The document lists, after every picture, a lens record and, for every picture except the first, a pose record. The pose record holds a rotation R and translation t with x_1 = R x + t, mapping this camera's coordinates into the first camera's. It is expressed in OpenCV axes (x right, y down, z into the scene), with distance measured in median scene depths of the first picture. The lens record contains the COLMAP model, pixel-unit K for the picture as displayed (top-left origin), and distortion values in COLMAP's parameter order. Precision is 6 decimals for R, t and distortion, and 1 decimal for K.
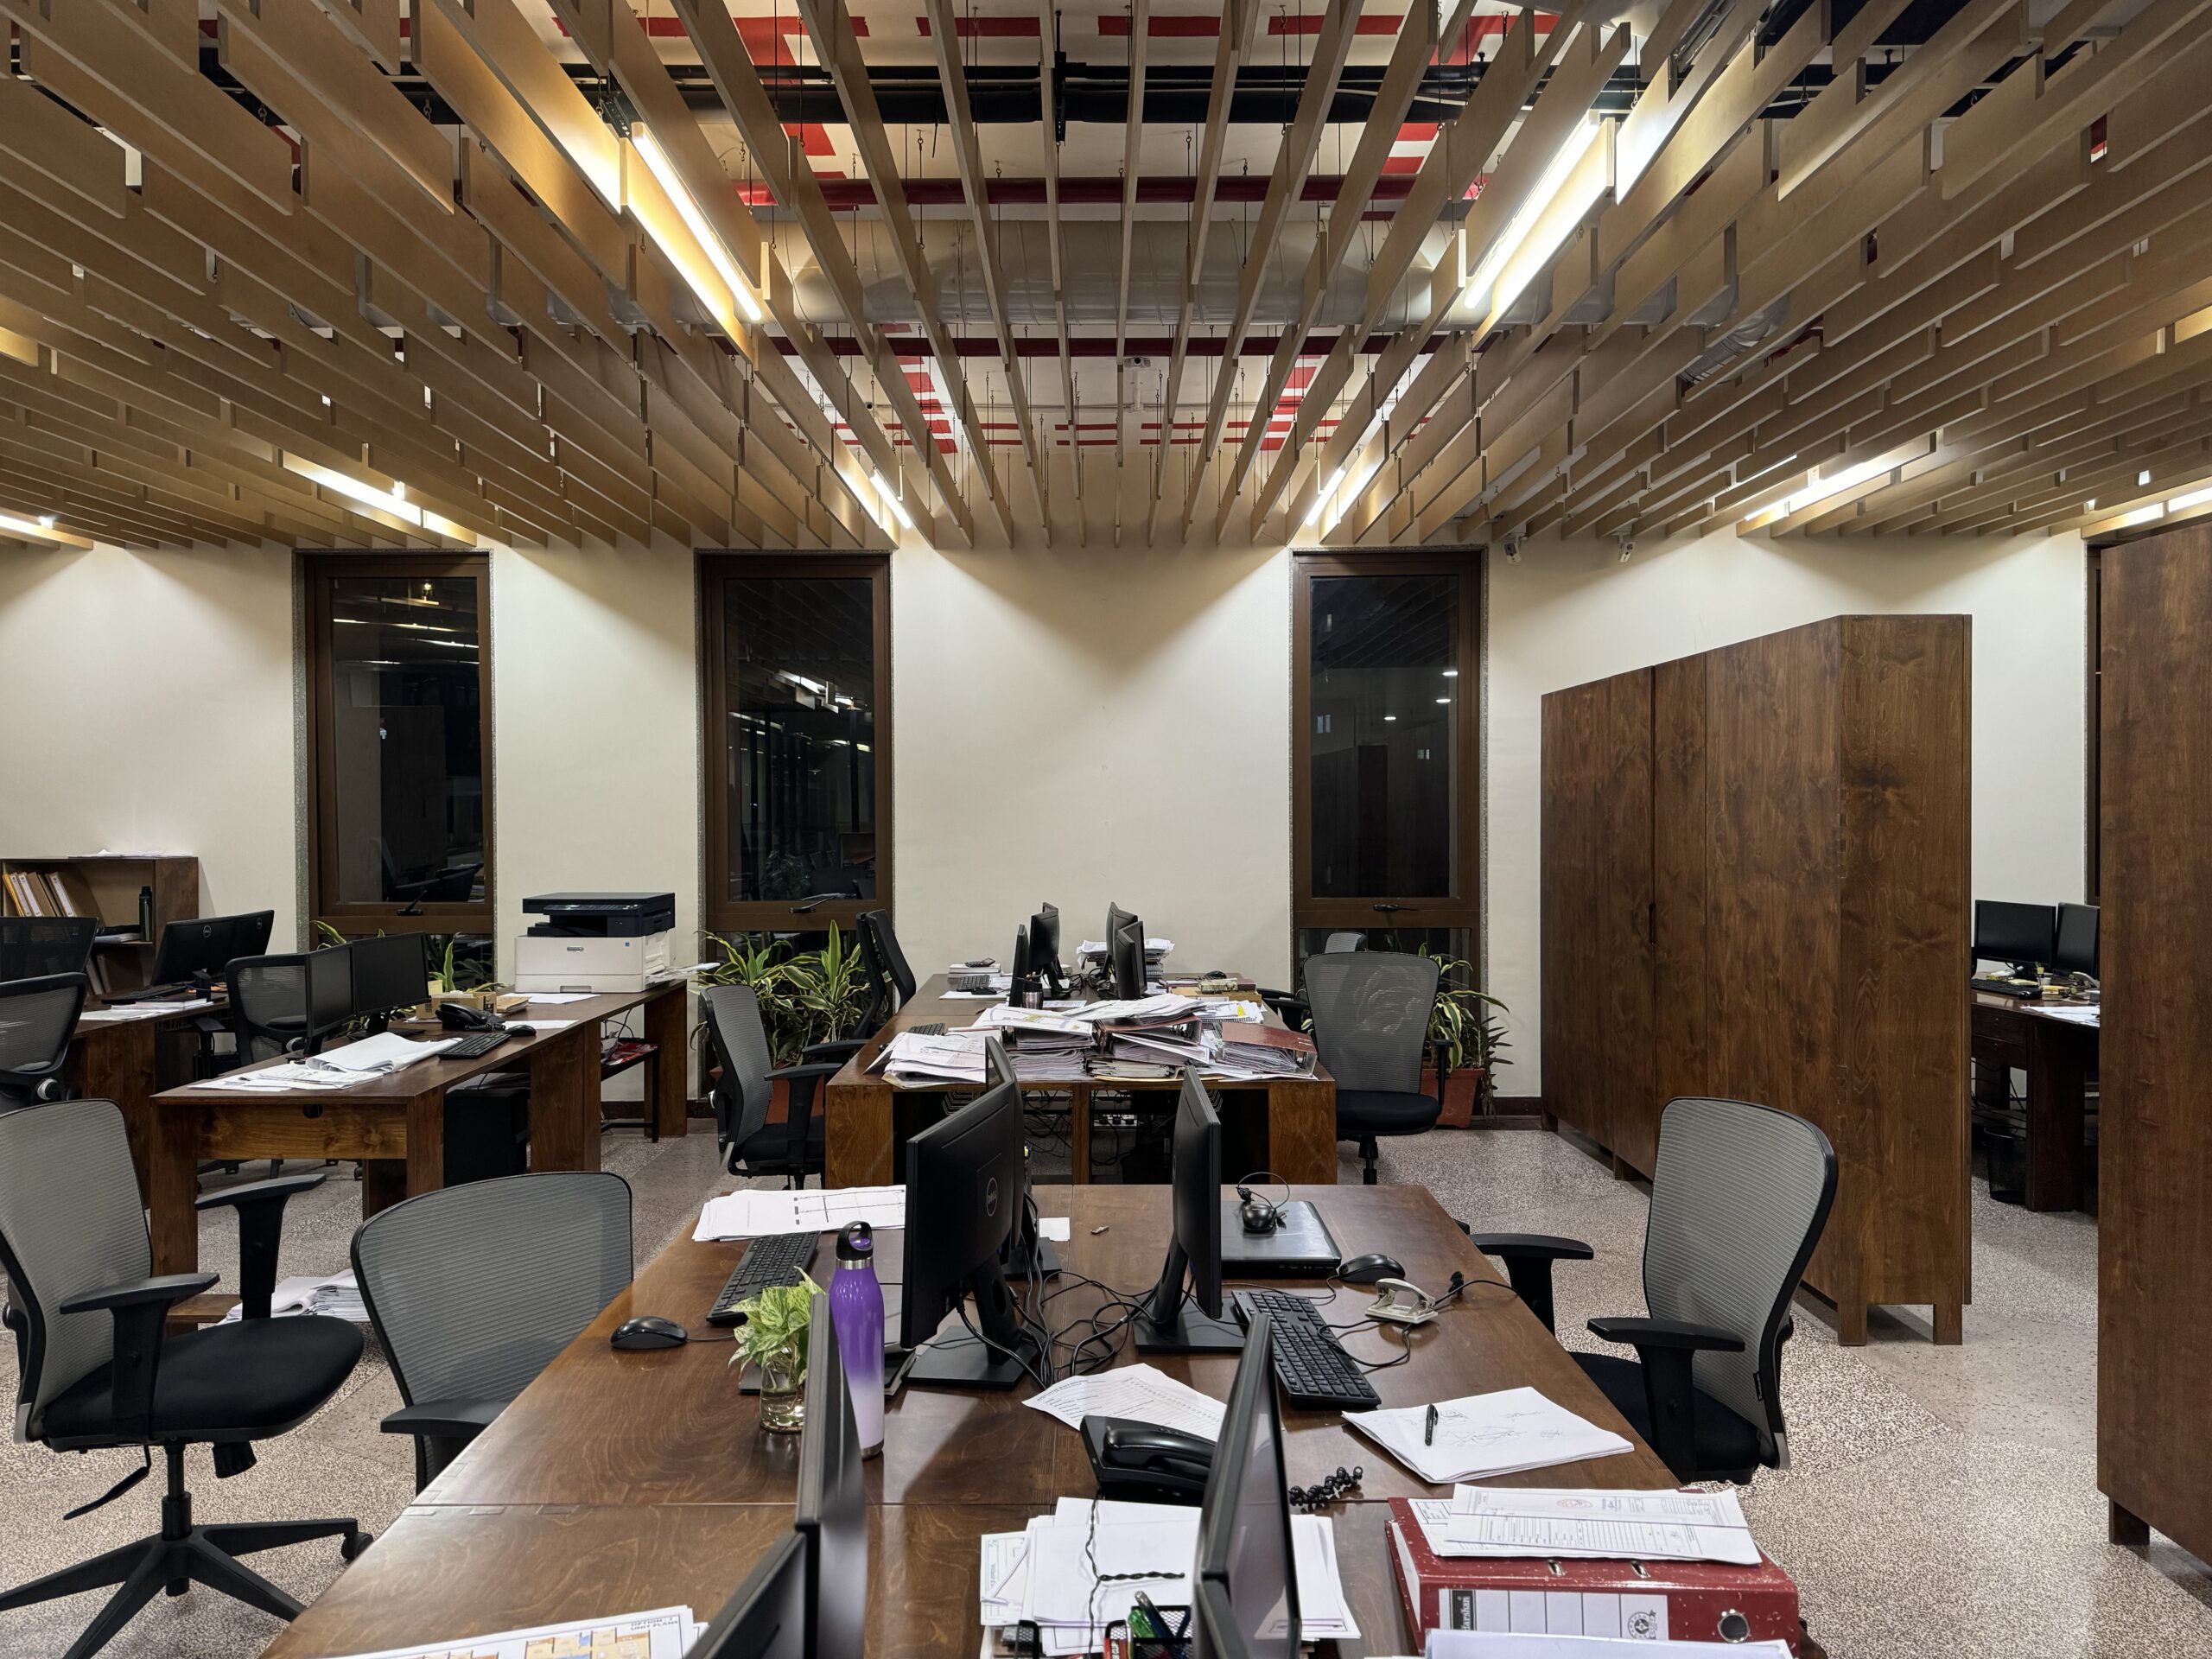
lens RADIAL K [[1548.6, 0, 1099.5], [0, 1548.6, 829.1], [0, 0, 1]] dist [0.053983, -0.007559]
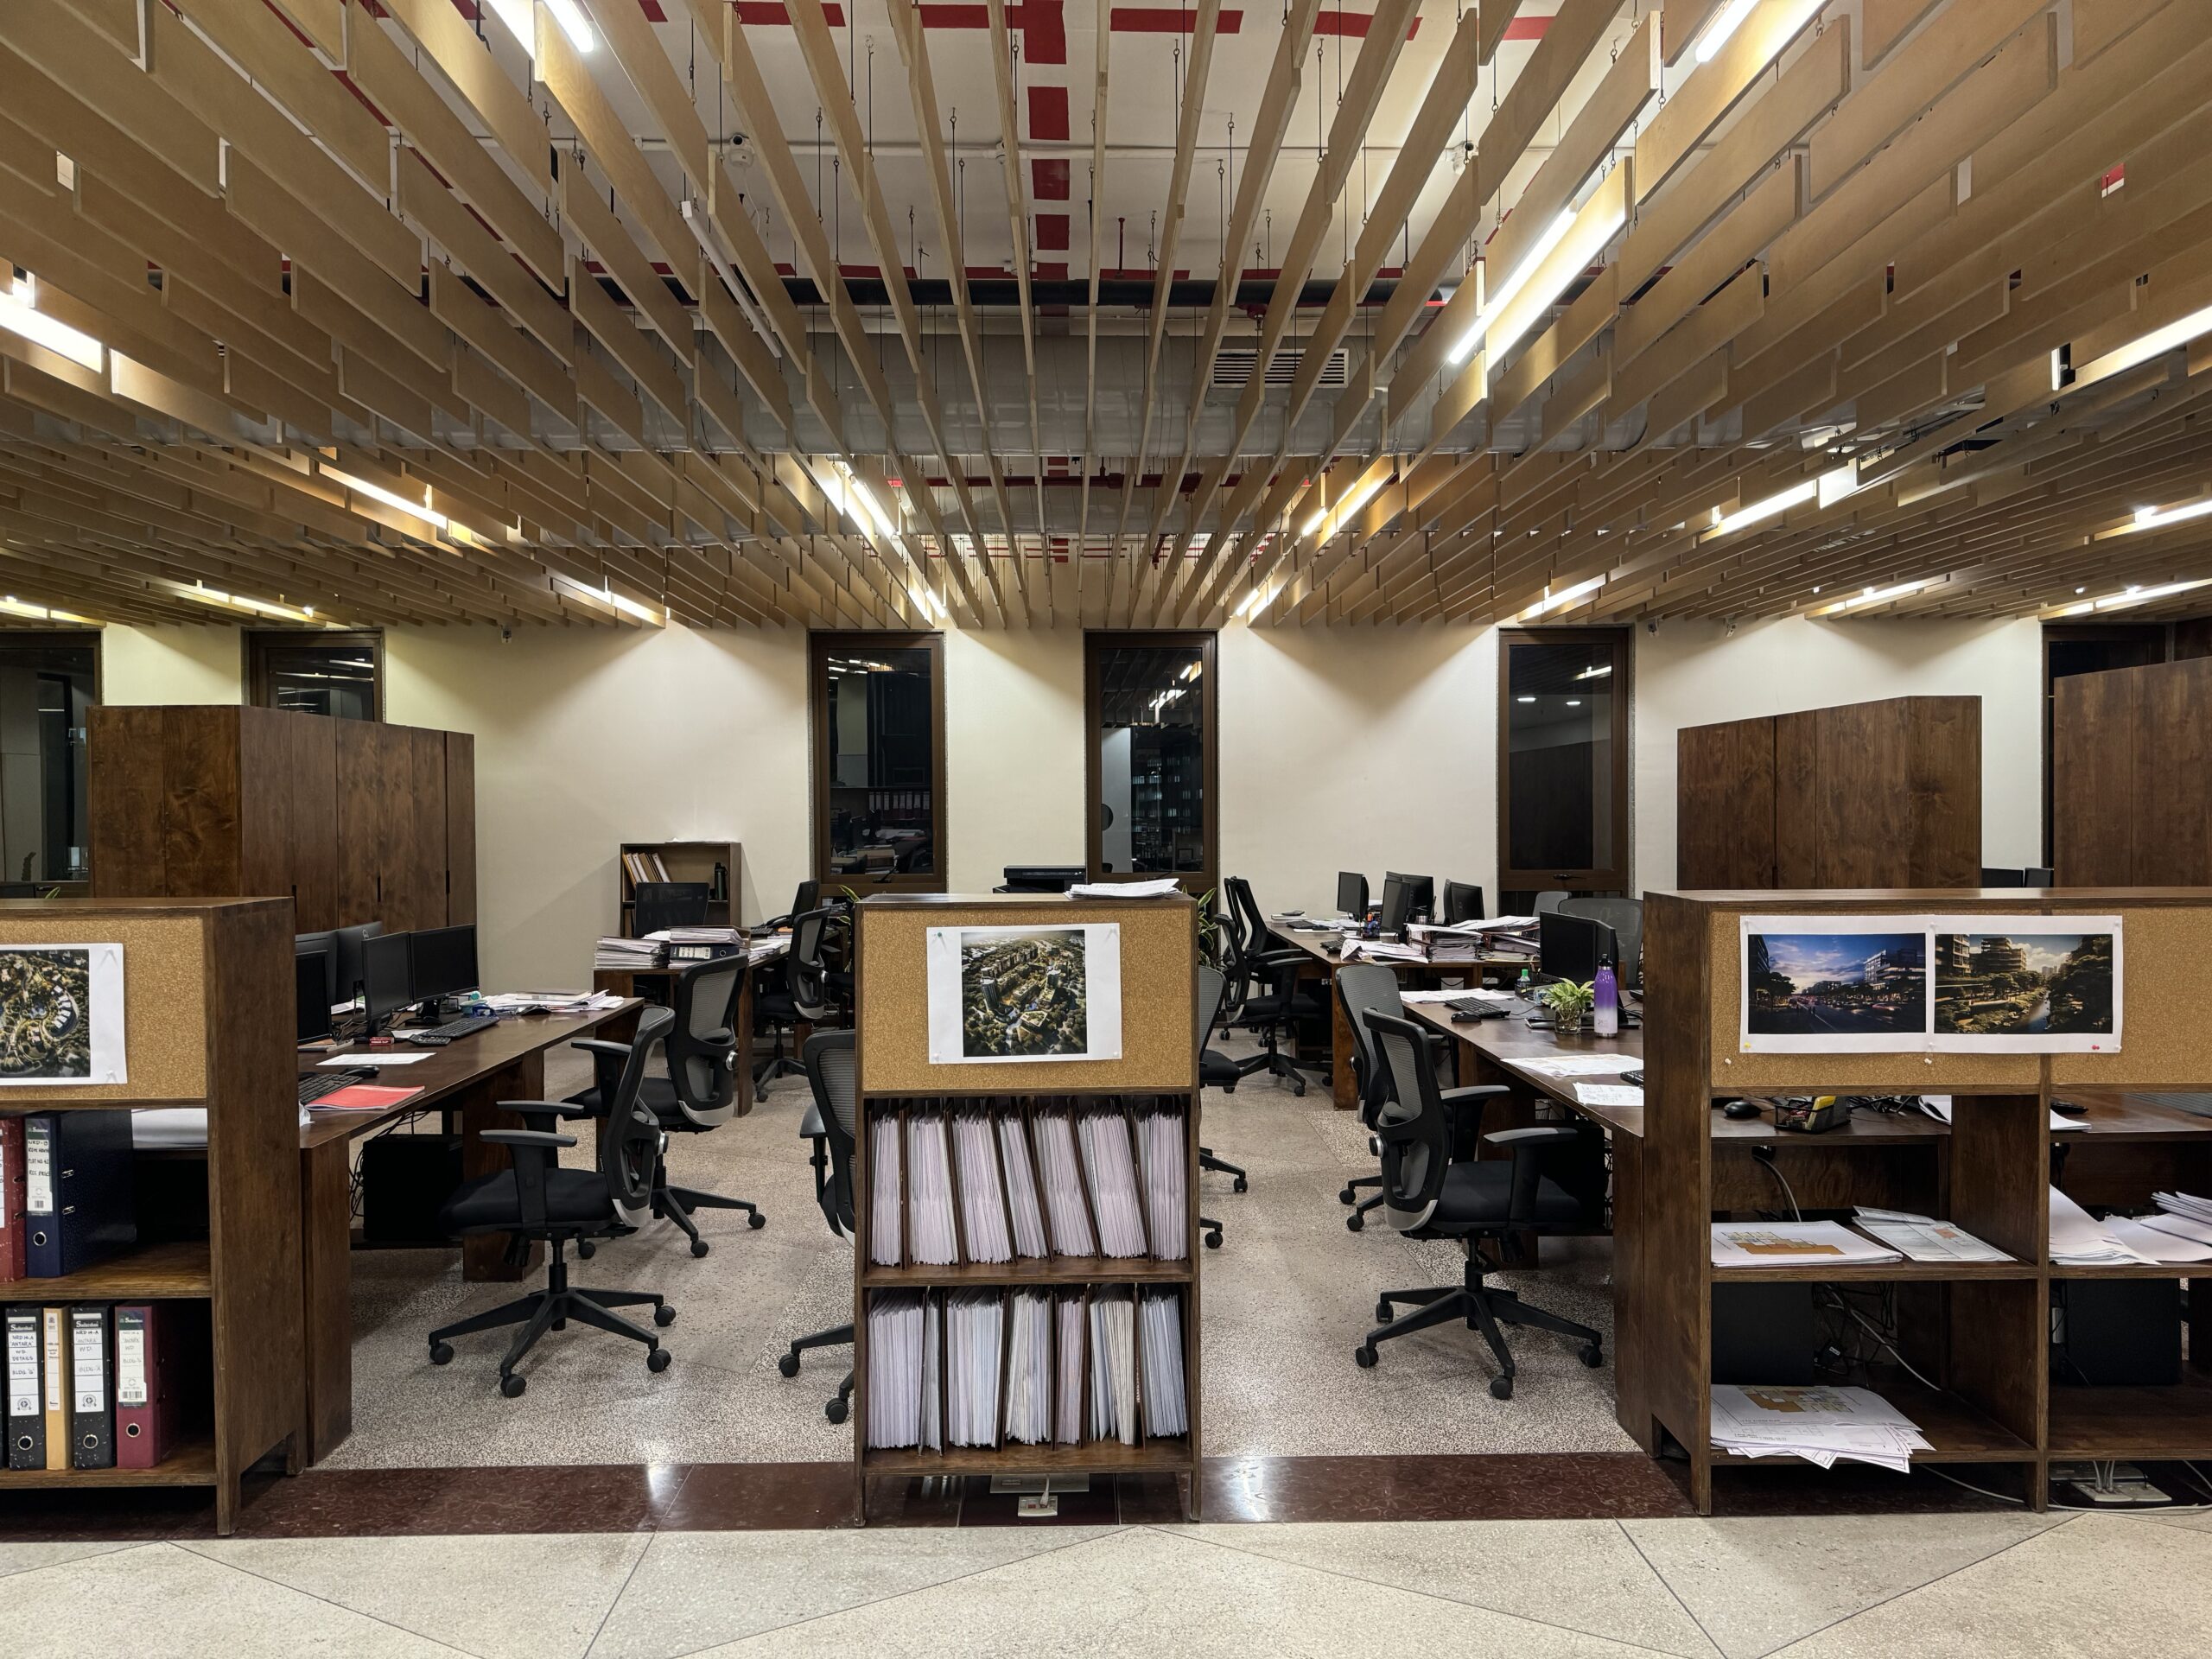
lens RADIAL K [[1548.6, 0, 1107.4], [0, 1548.6, 835.5], [0, 0, 1]] dist [0.053983, -0.007559]
pose [[0.999643, -0.002397, 0.026629, -0.378339], [0.002326, 0.999994, 0.002715, 0.011418], [-0.026636, -0.002652, 0.999642, -0.590683]]
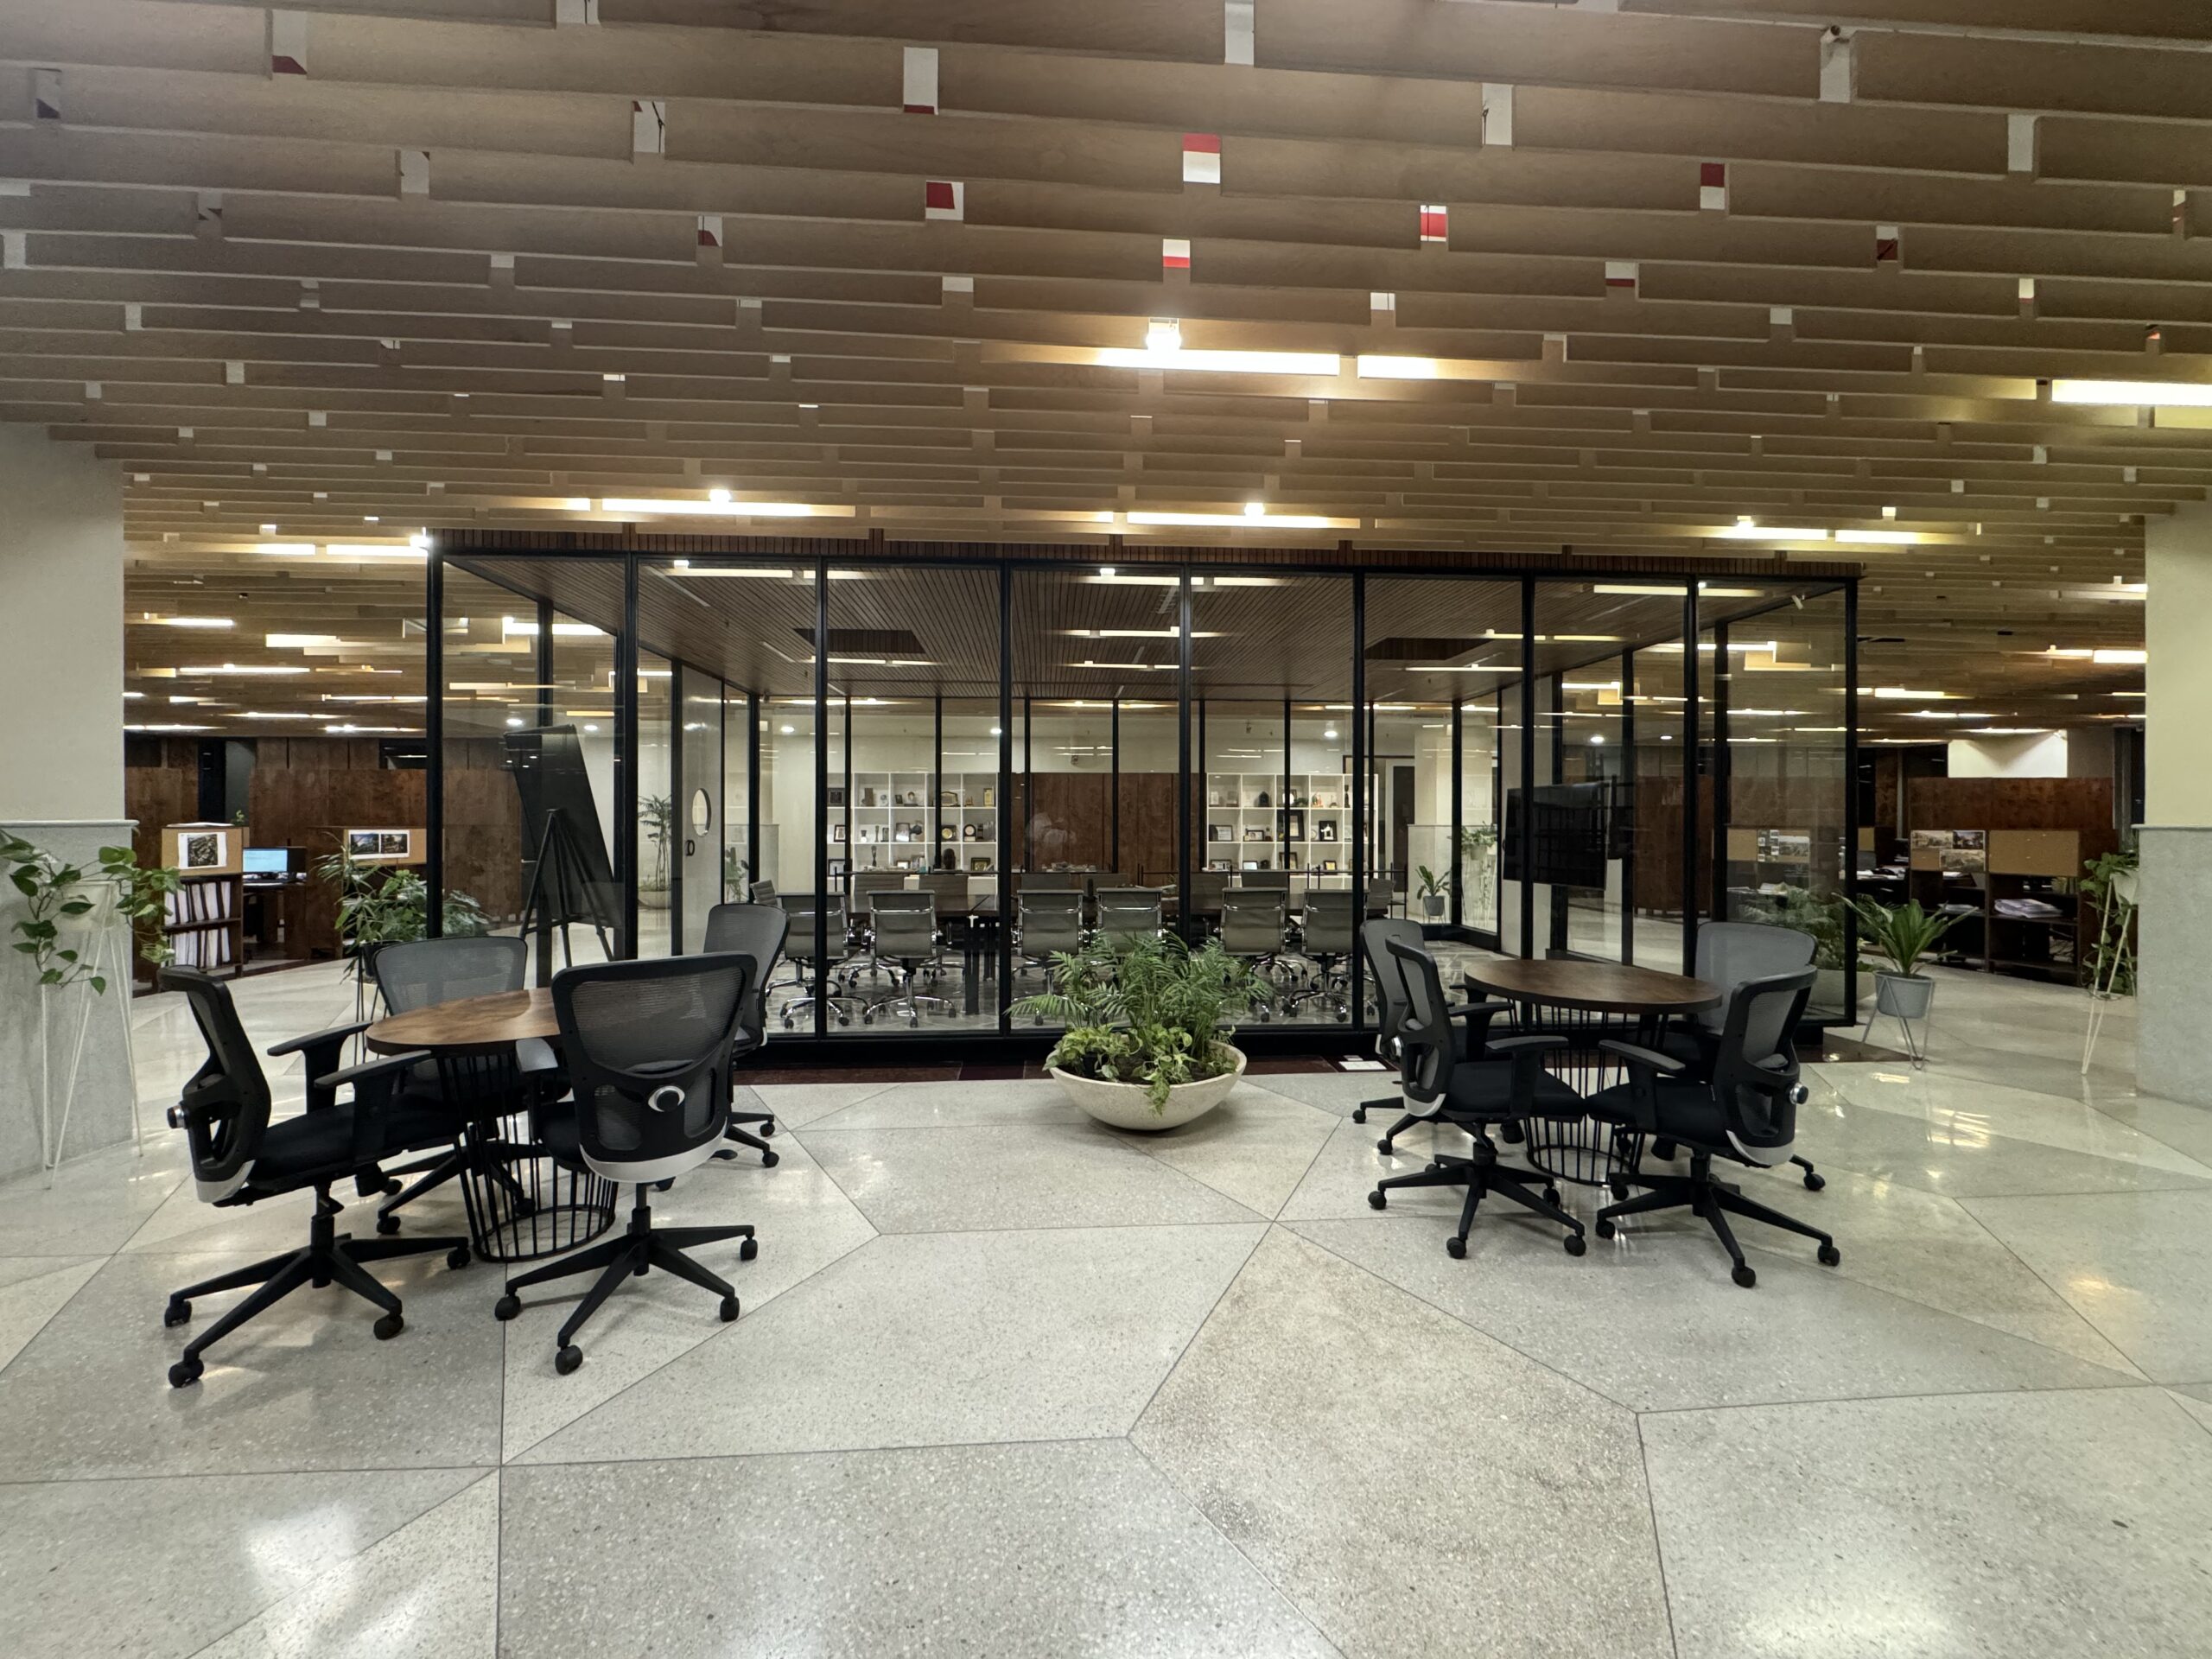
lens RADIAL K [[888.6, 0, 1104.9], [0, 888.6, 831.6], [0, 0, 1]] dist [0.001461, 0.000149]
pose [[-0.076127, -0.000148, 0.997098, -4.494307], [0.011847, 0.999929, 0.001053, 0.147416], [-0.997028, 0.011893, -0.076120, -2.456858]]
